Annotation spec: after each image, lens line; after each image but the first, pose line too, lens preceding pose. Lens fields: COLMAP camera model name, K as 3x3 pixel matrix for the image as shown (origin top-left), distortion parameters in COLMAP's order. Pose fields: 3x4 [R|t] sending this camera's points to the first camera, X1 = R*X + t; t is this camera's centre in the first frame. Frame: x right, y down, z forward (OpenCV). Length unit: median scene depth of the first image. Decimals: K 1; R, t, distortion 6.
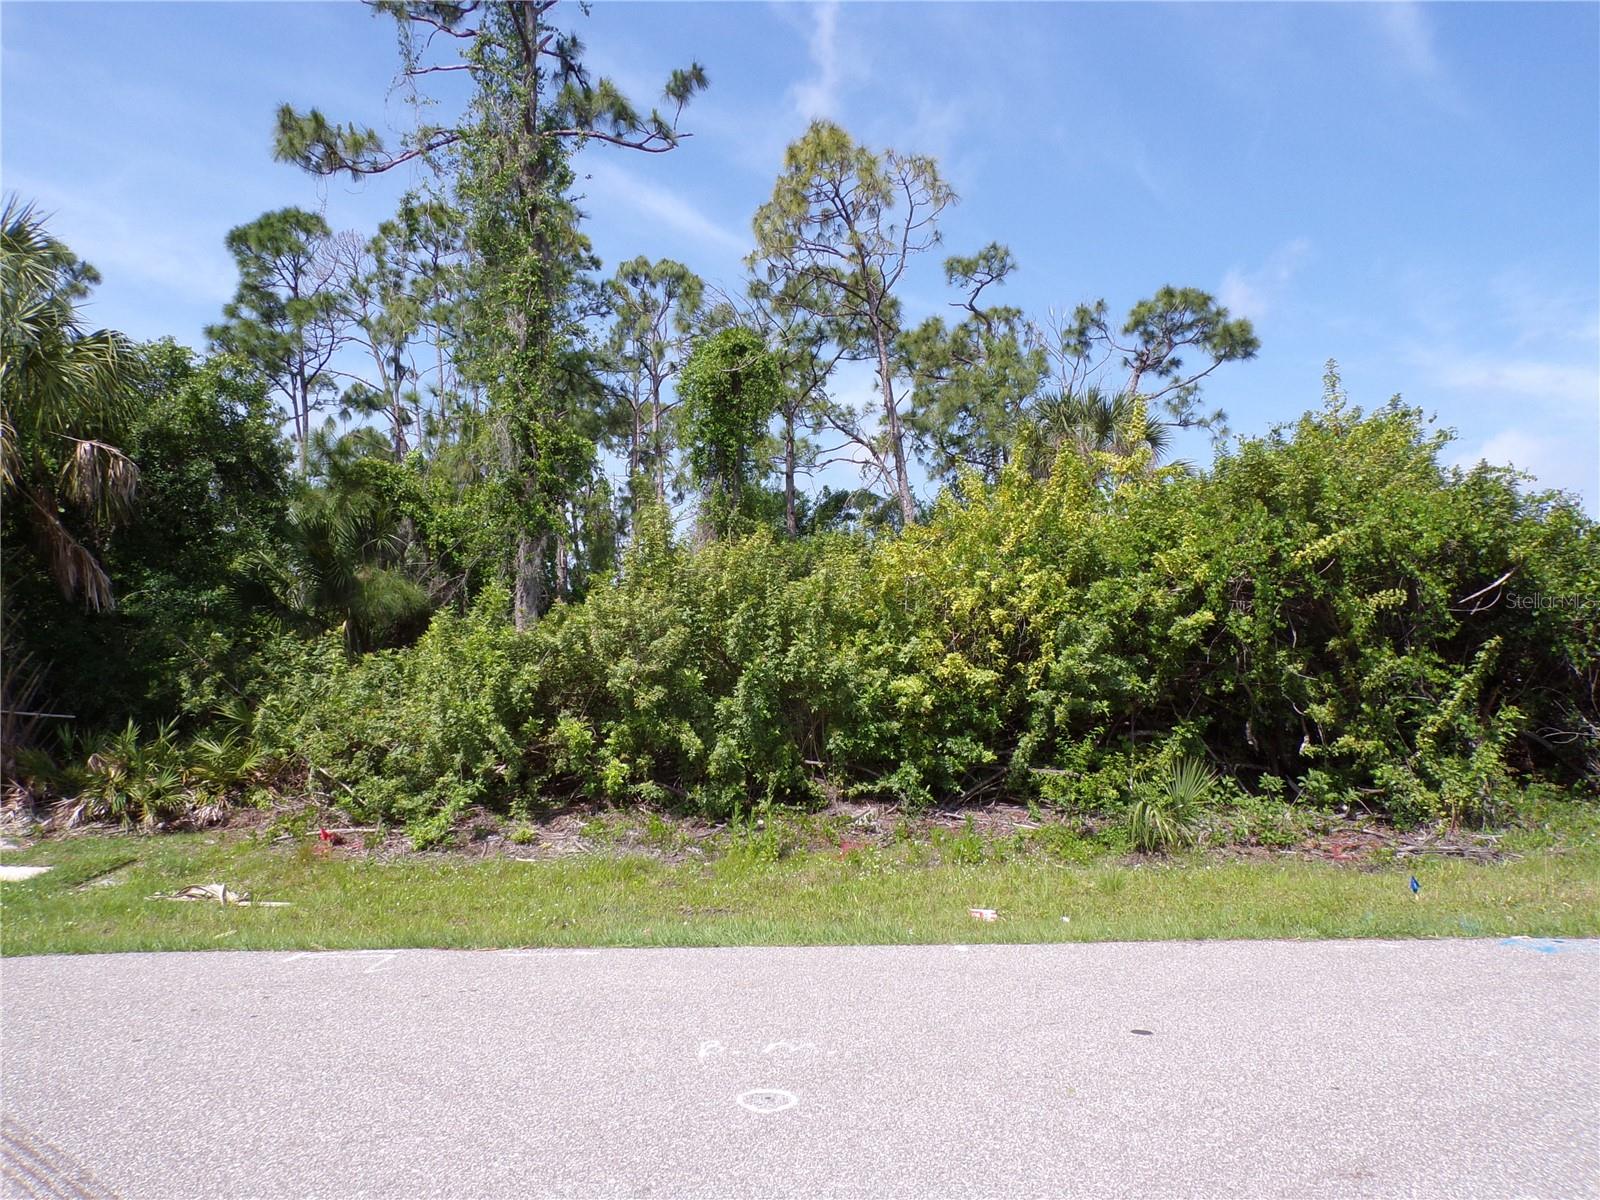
lens RADIAL K [[1131.5, 0, 805.0], [0, 1131.5, 591.5], [0, 0, 1]] dist [-0.027943, -0.049672]
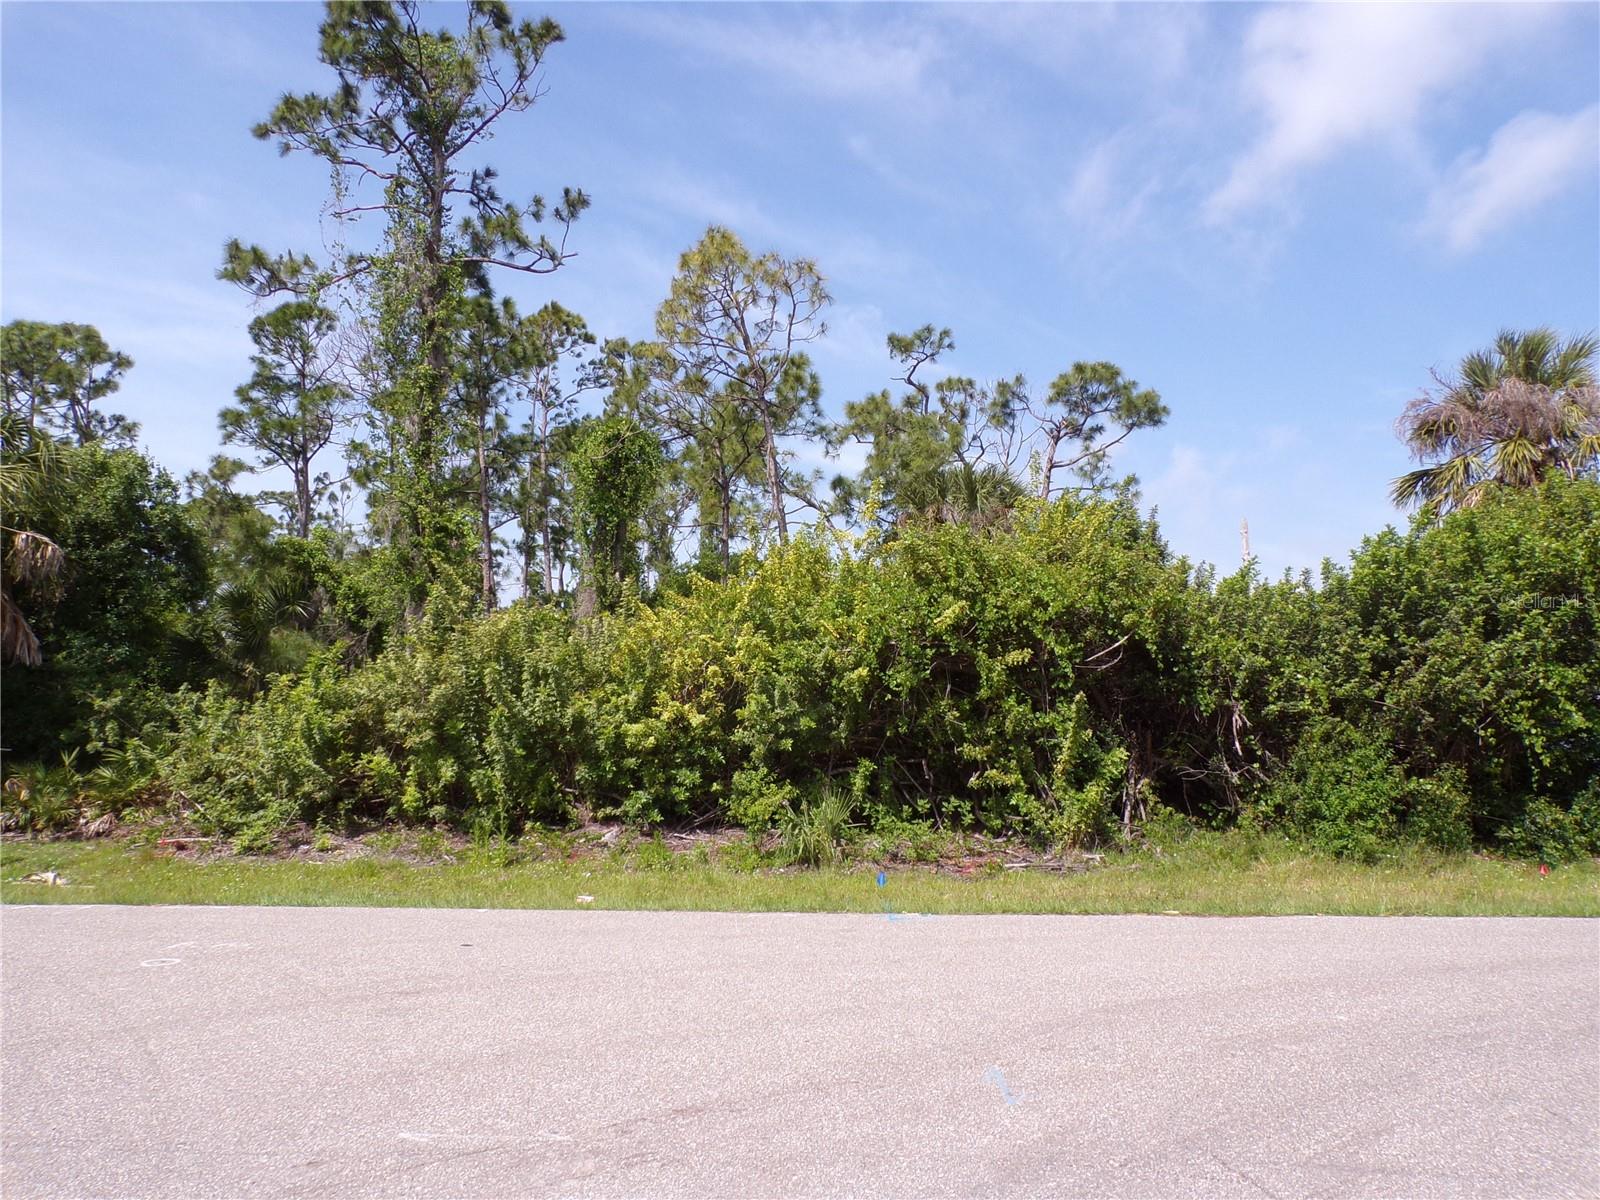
lens RADIAL K [[1115.1, 0, 800.0], [0, 1115.1, 600.0], [0, 0, 1]] dist [-0.032139, 0.000596]
pose [[0.997481, -0.004656, -0.070776, 0.236569], [0.002040, 0.999314, -0.036991, -0.006891], [0.070900, 0.036754, 0.996806, -0.132489]]
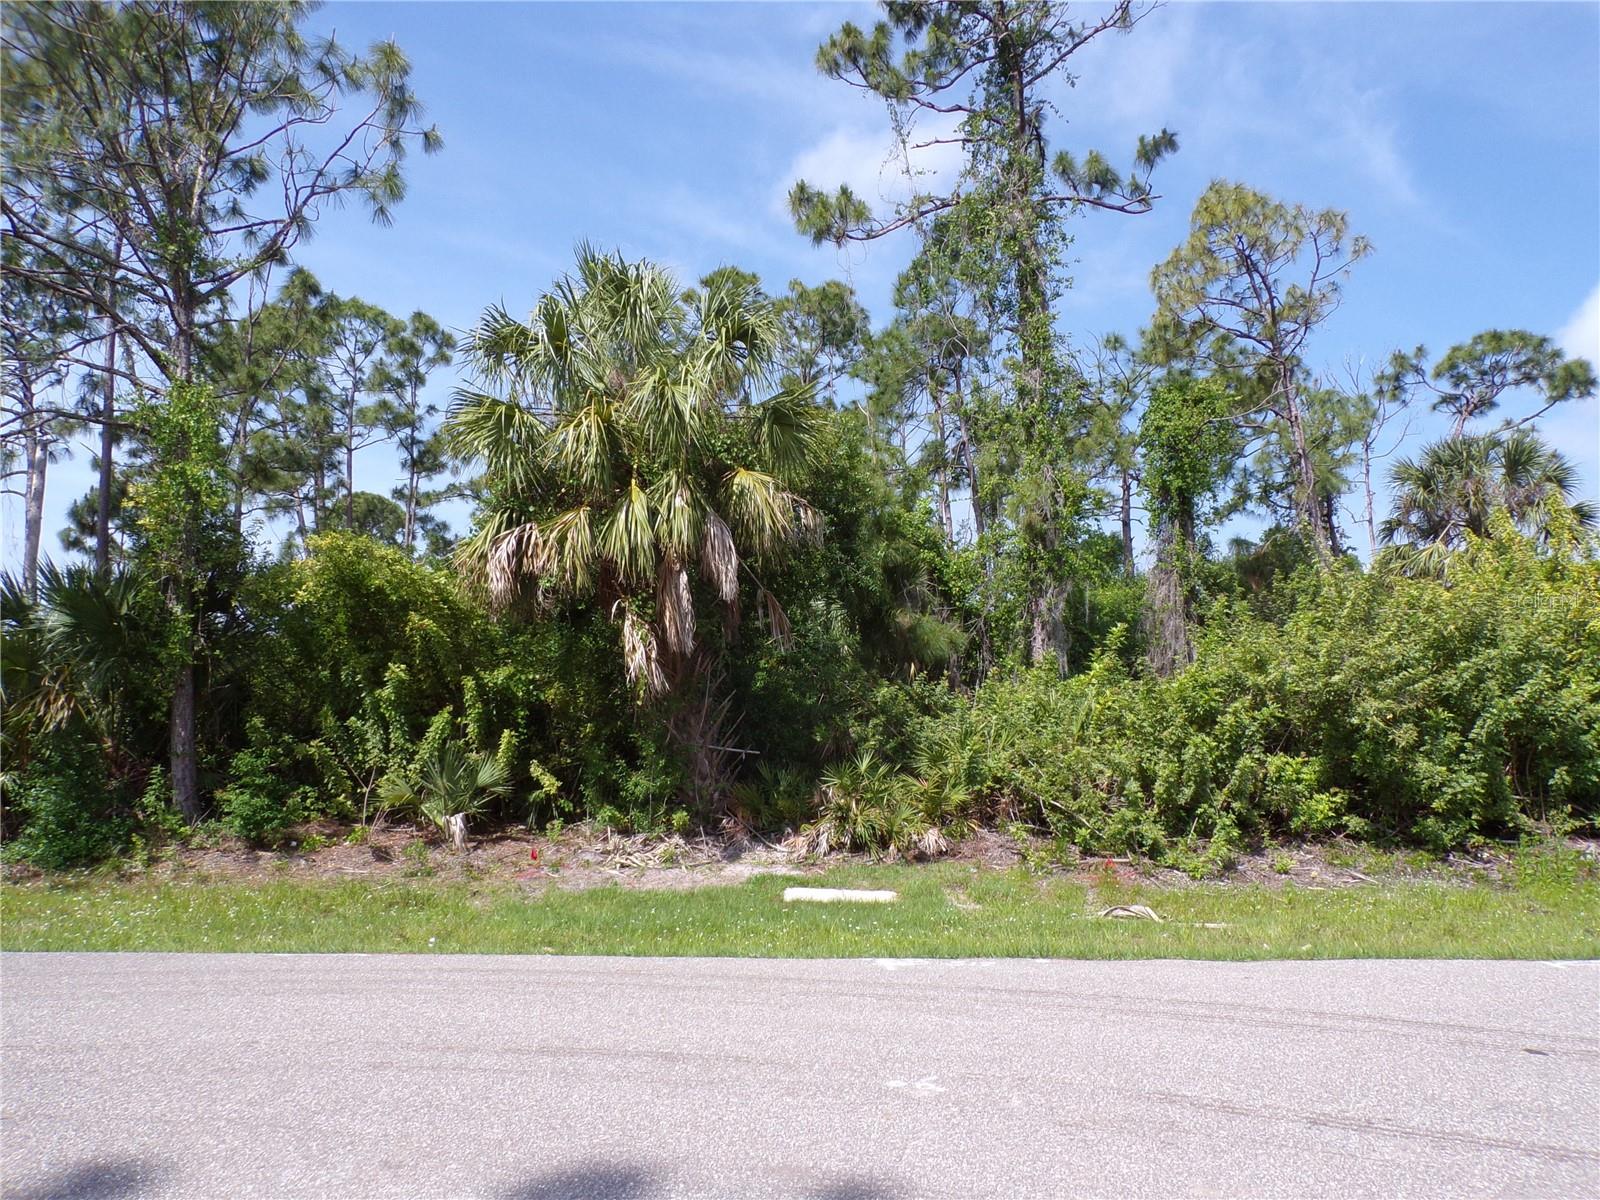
lens RADIAL K [[1081.5, 0, 800.0], [0, 1081.5, 600.0], [0, 0, 1]] dist [-0.003803, 0.004665]
pose [[0.995379, -0.008313, -0.095666, -0.375152], [0.004965, 0.999369, -0.035181, 0.002845], [0.095899, 0.034543, 0.994792, -0.024040]]
